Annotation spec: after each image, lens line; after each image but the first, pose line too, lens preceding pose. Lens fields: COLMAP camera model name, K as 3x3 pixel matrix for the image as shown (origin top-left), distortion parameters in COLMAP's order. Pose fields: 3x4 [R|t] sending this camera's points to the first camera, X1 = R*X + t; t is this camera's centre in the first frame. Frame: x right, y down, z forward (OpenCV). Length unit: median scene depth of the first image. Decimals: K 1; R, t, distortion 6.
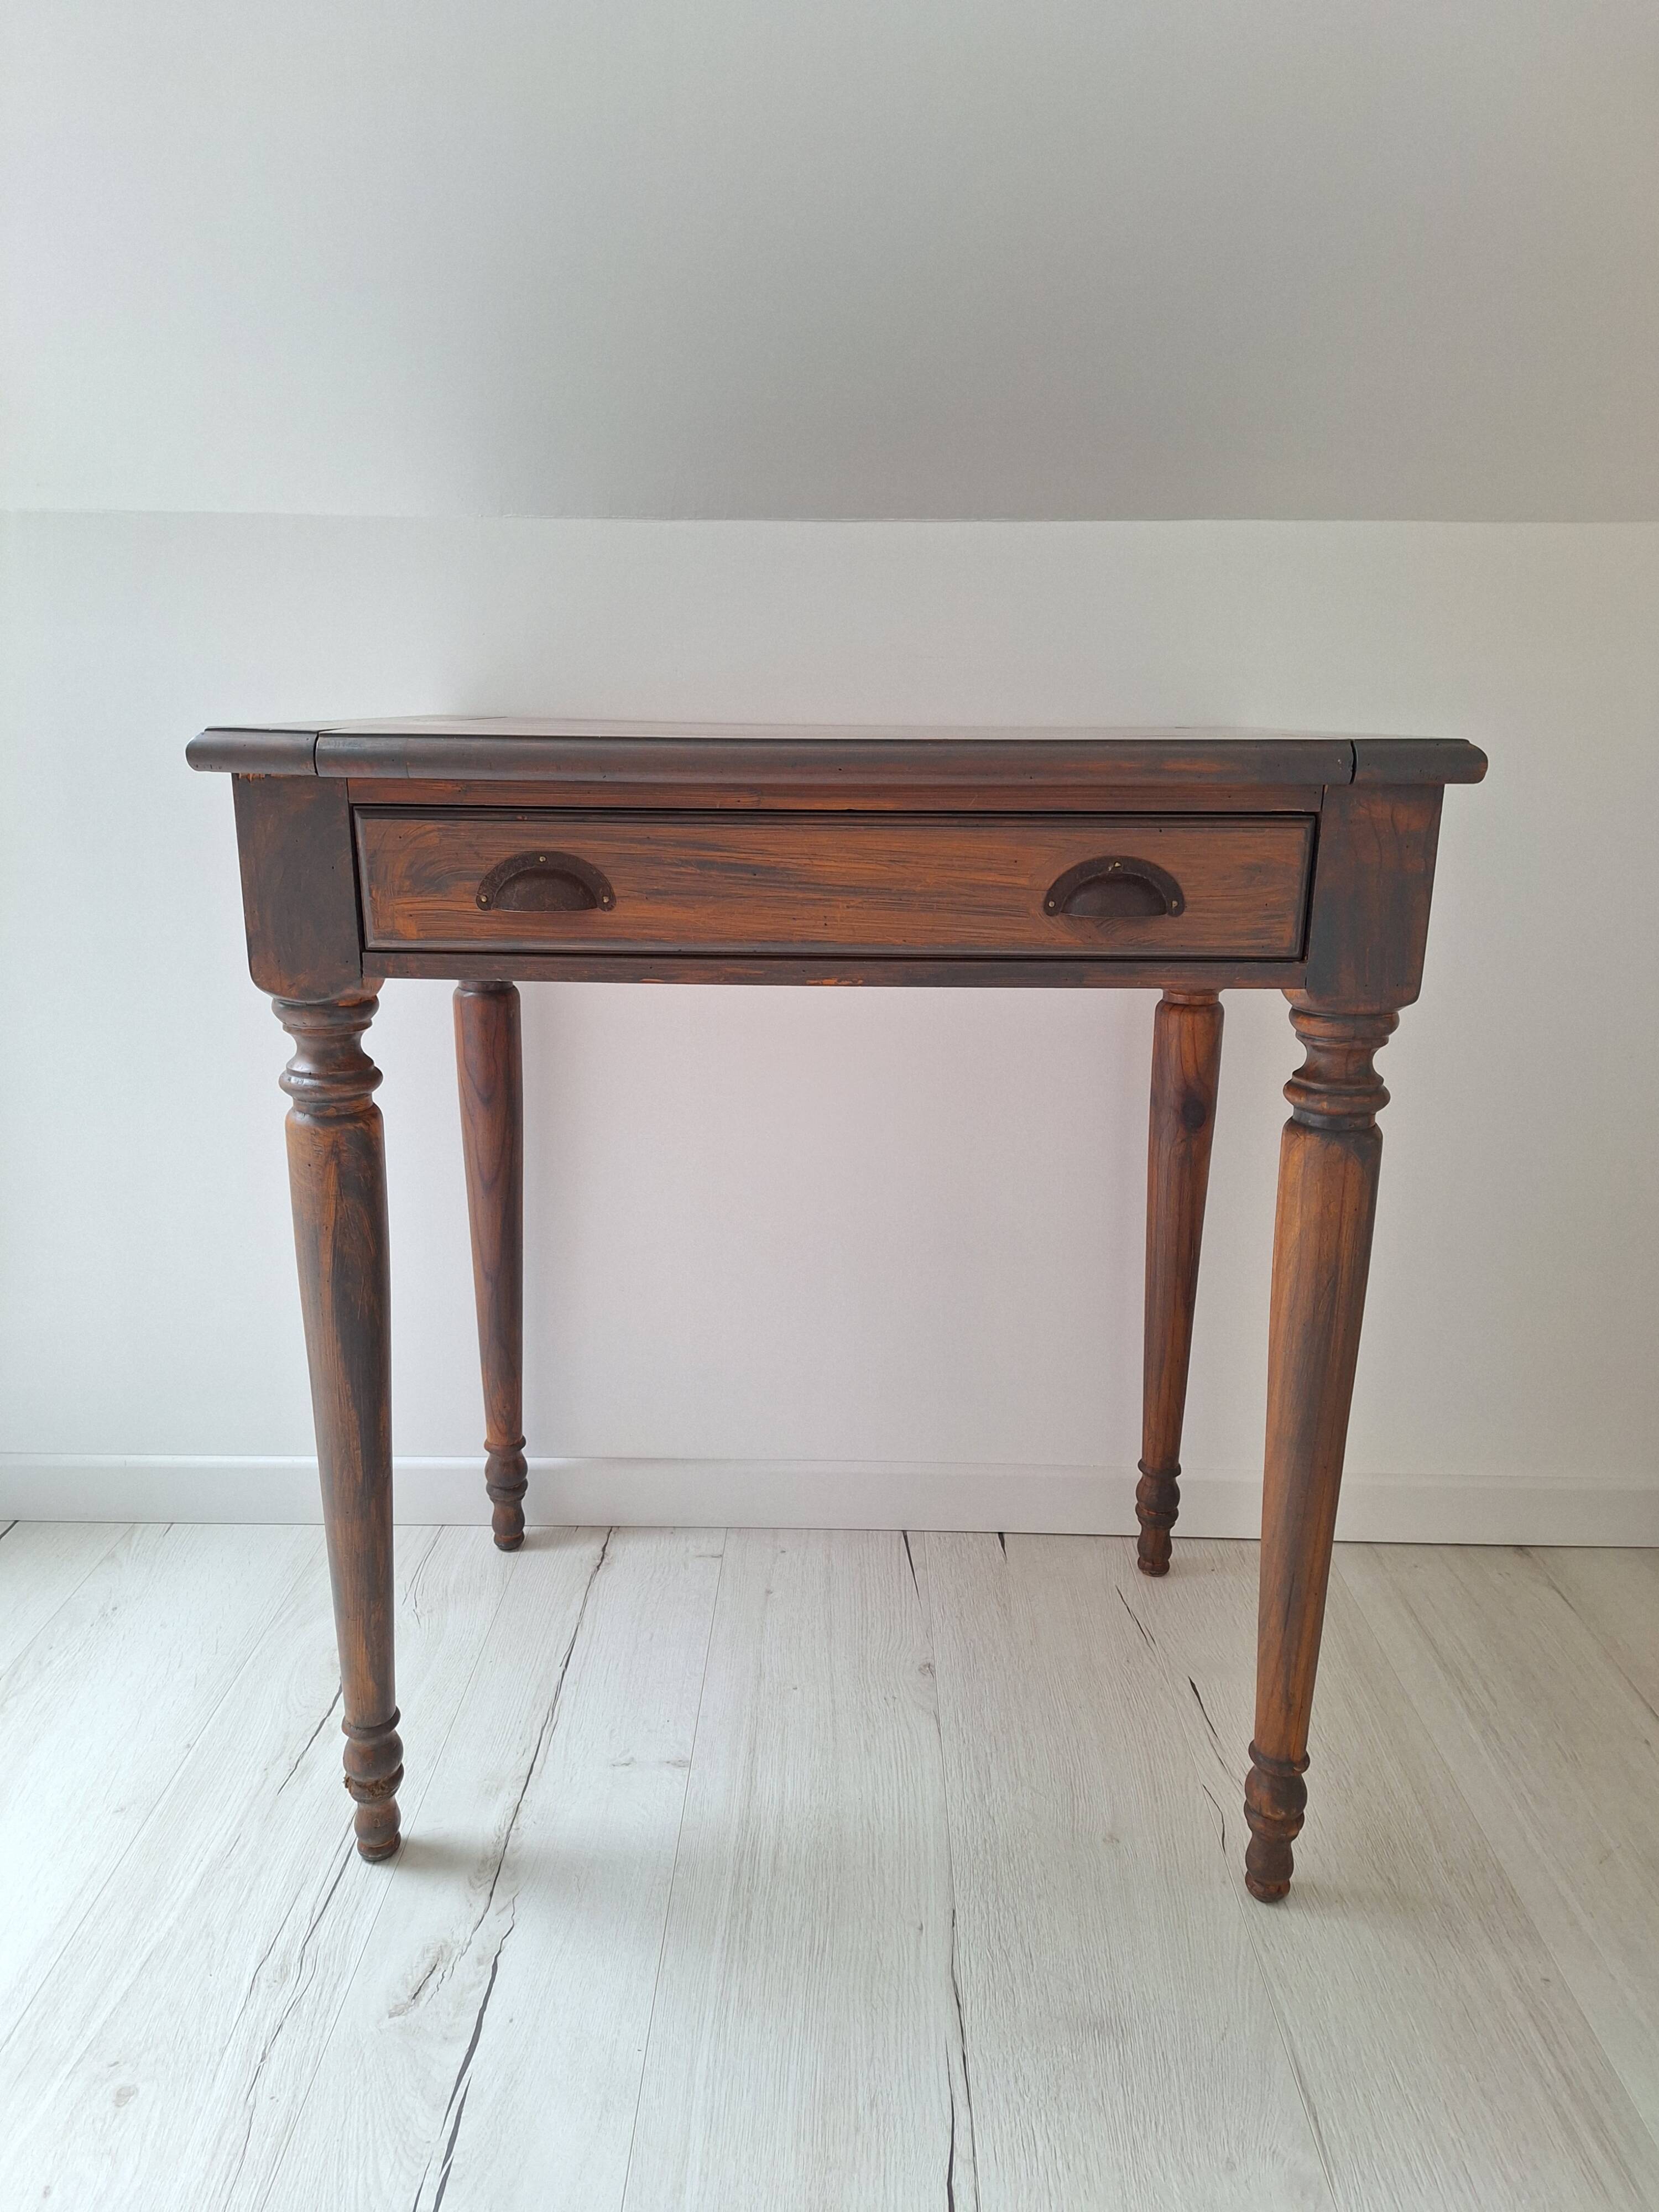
lens RADIAL K [[1566.1, 0, 817.1], [0, 1566.1, 1113.8], [0, 0, 1]] dist [0.065874, -0.064082]
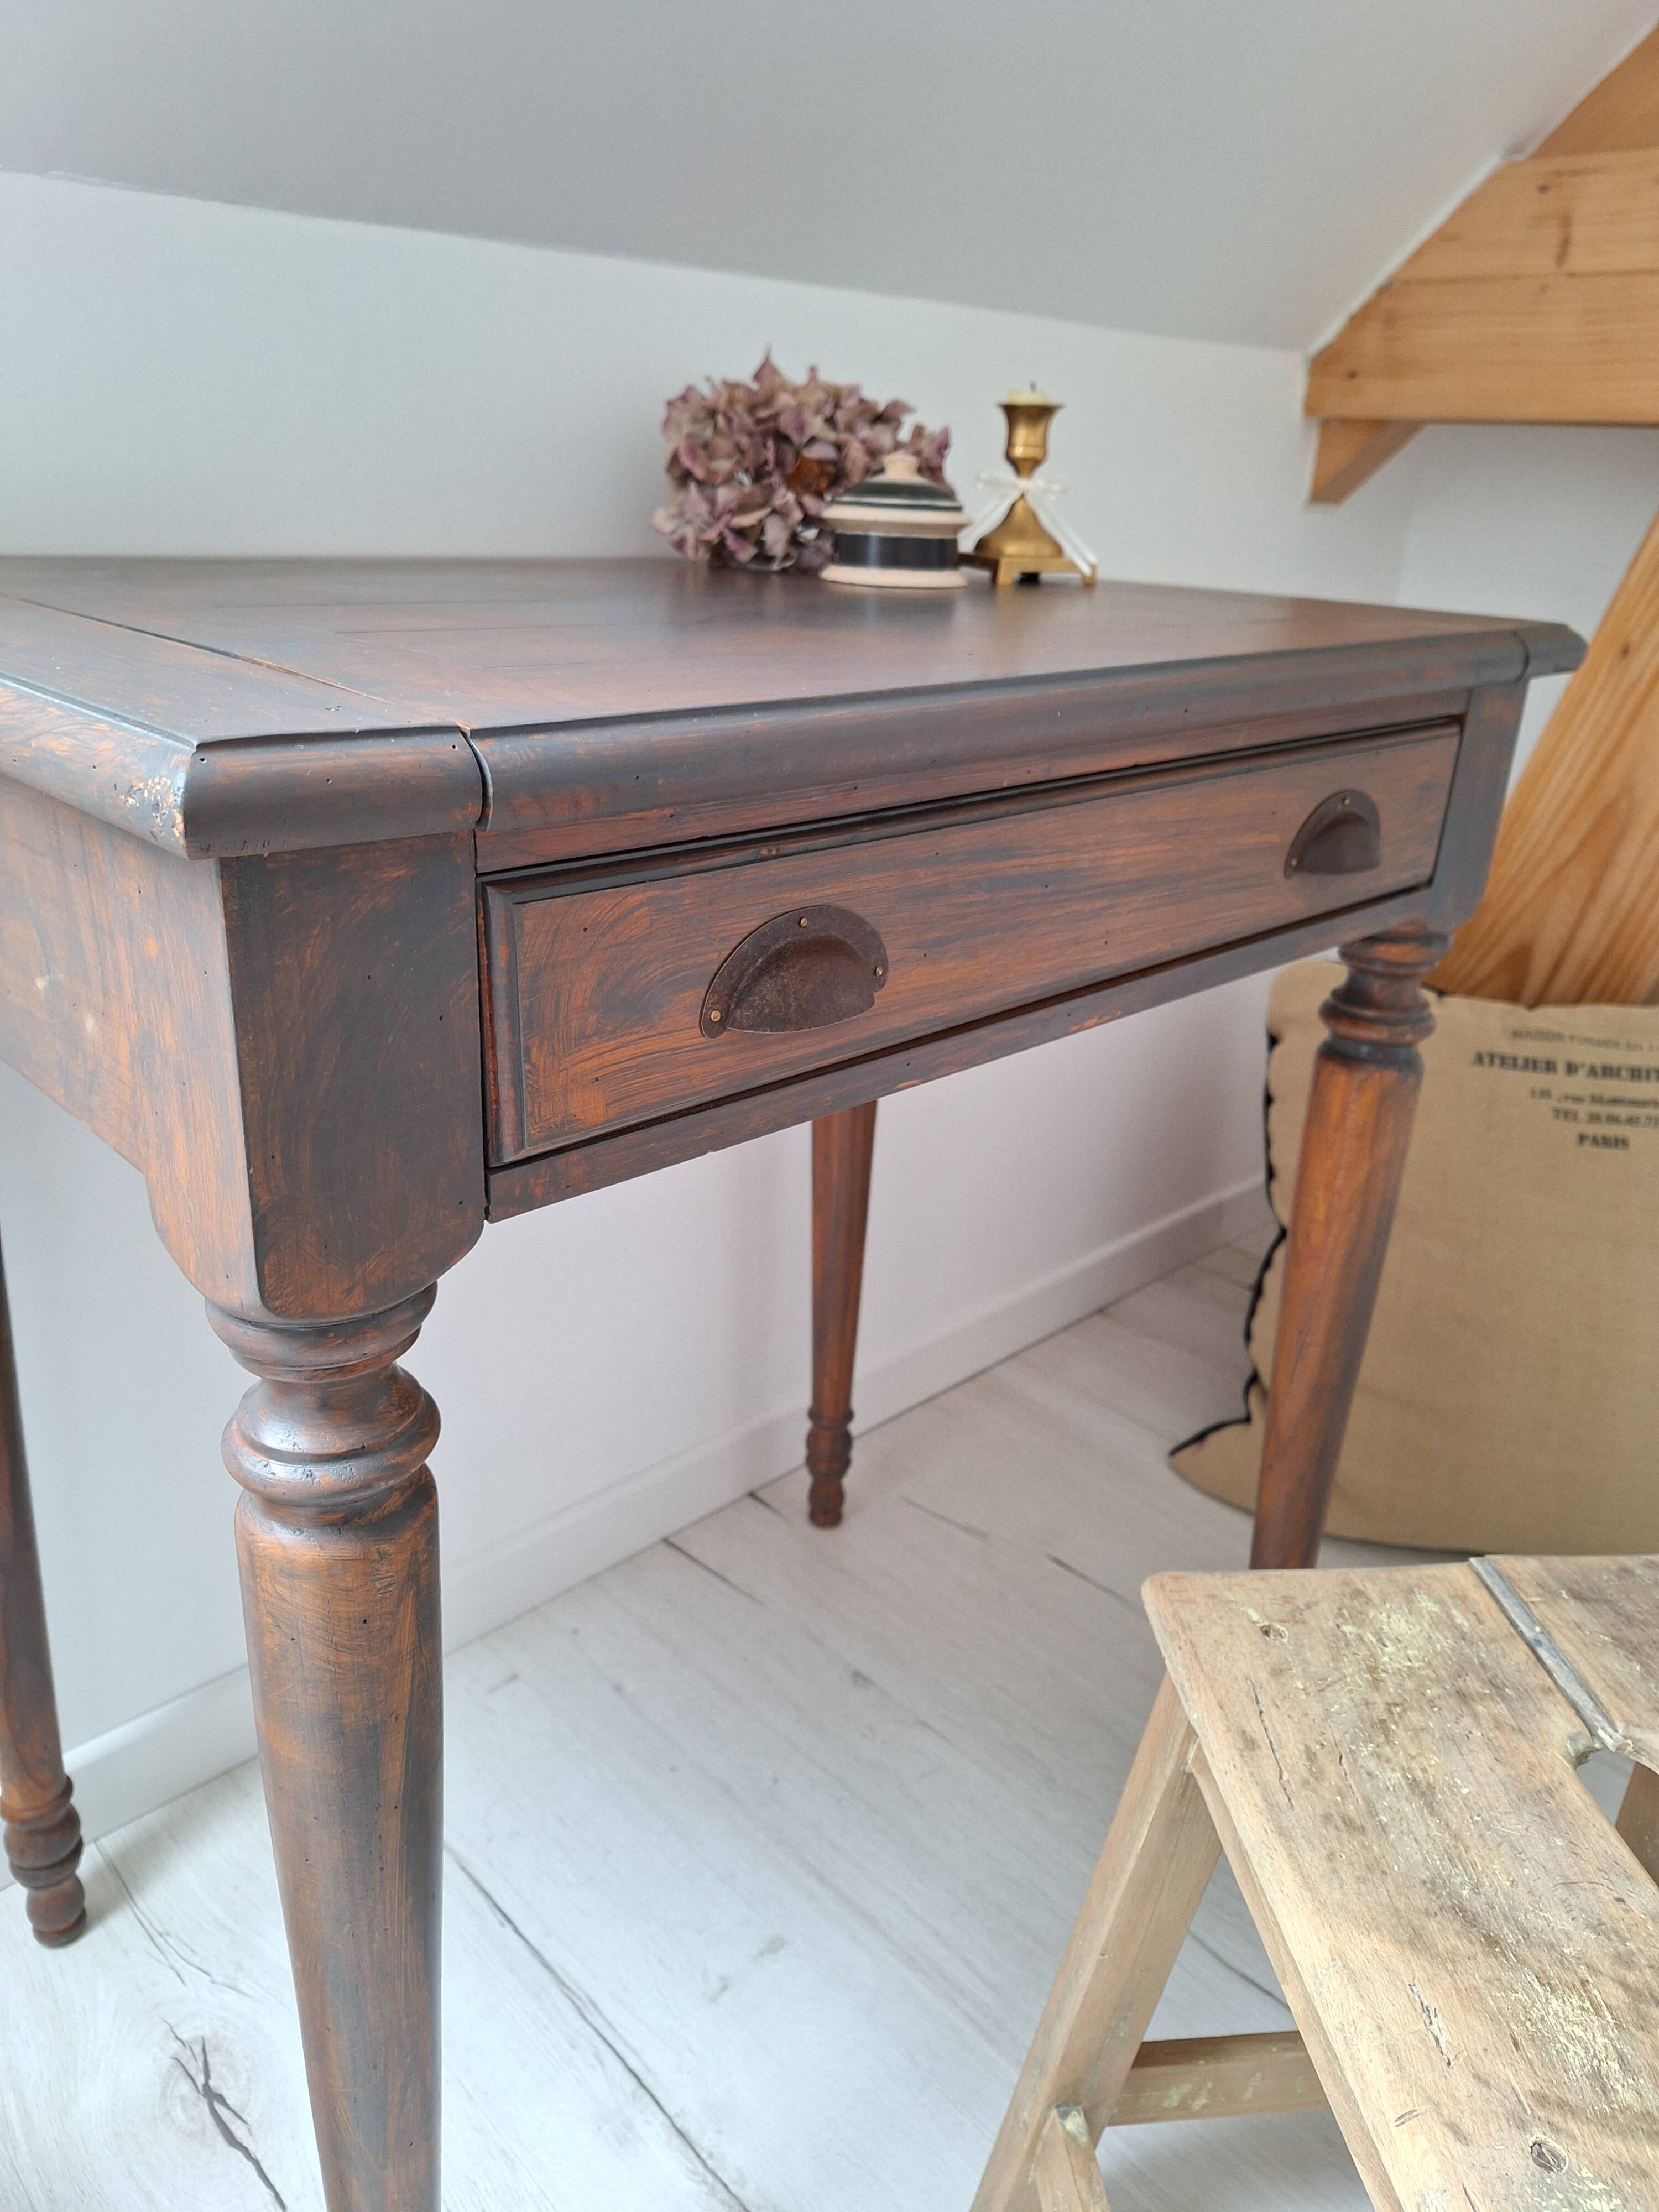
lens RADIAL K [[1566.1, 0, 832.3], [0, 1566.1, 1118.0], [0, 0, 1]] dist [0.065874, -0.064082]
pose [[0.696933, -0.256396, 0.669735, -0.539697], [0.146456, 0.965107, 0.217070, -0.211009], [-0.702022, -0.053197, 0.710166, 0.606528]]
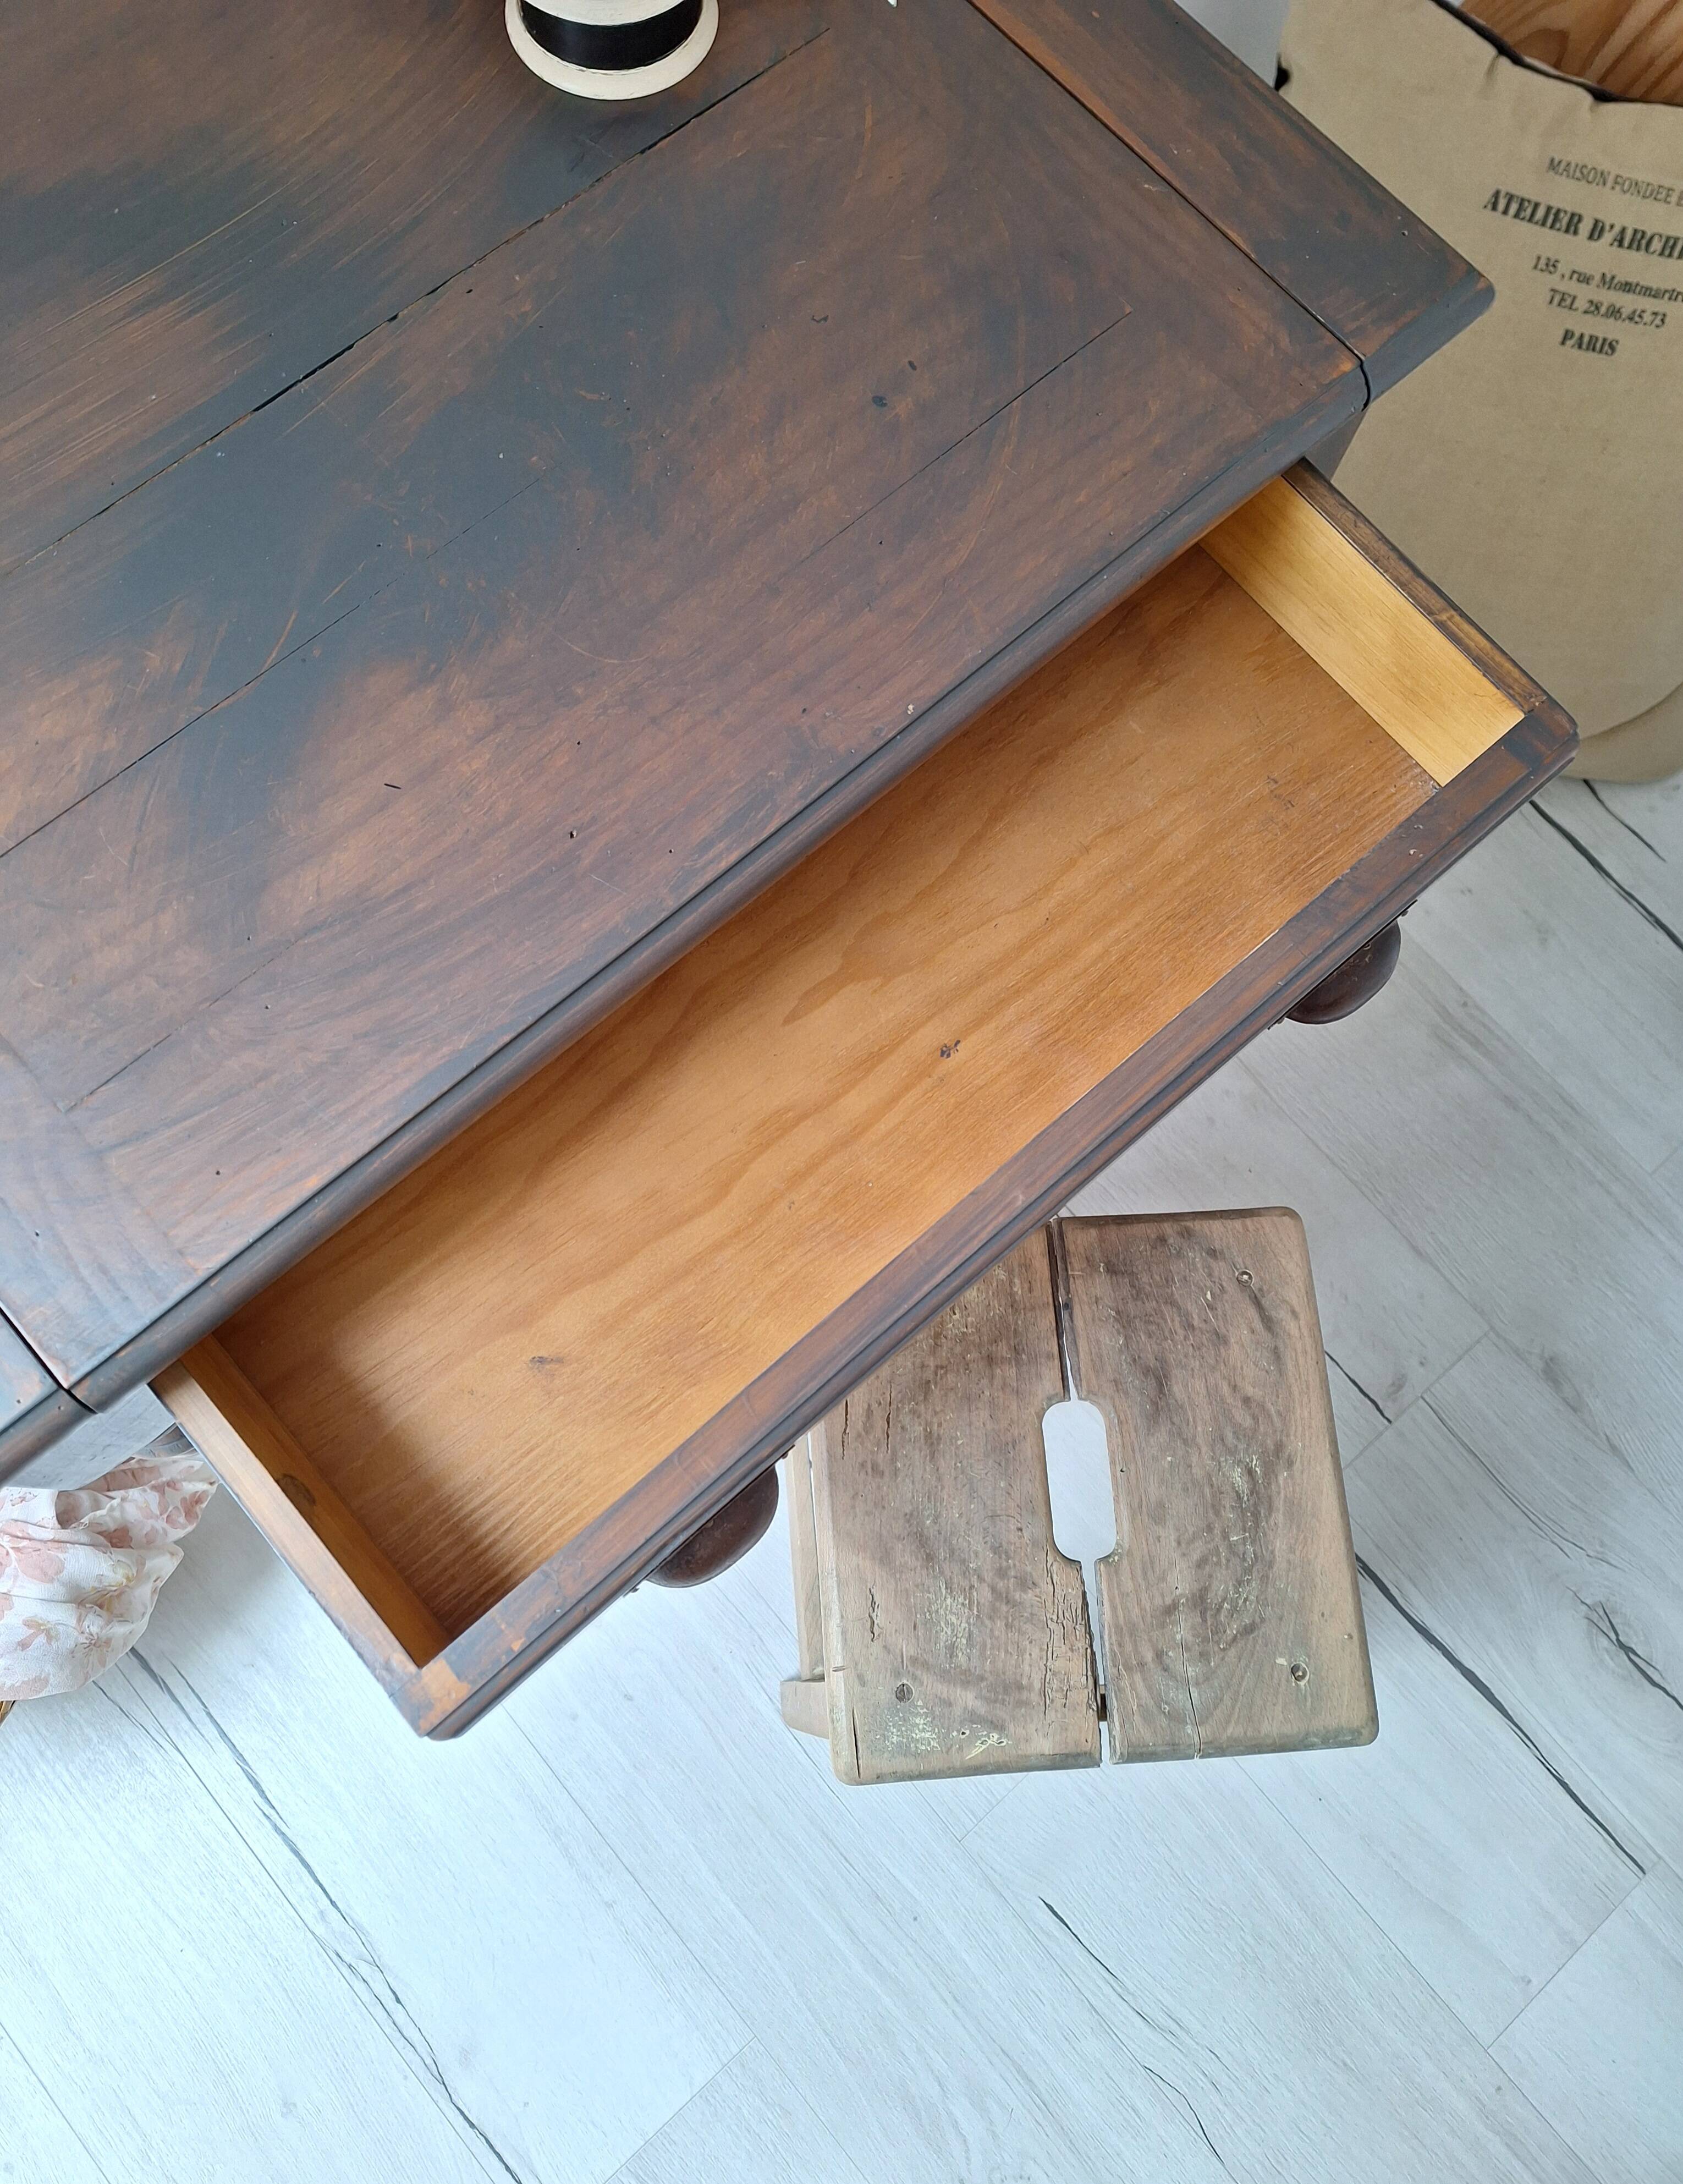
lens RADIAL K [[1567.4, 0, 843.7], [0, 1567.4, 1134.1], [0, 0, 1]] dist [0.079569, -0.080967]
pose [[0.732516, -0.654630, 0.186761, -0.157297], [0.143028, 0.416222, 0.897944, -0.708155], [-0.665555, -0.631046, 0.398519, 0.638842]]
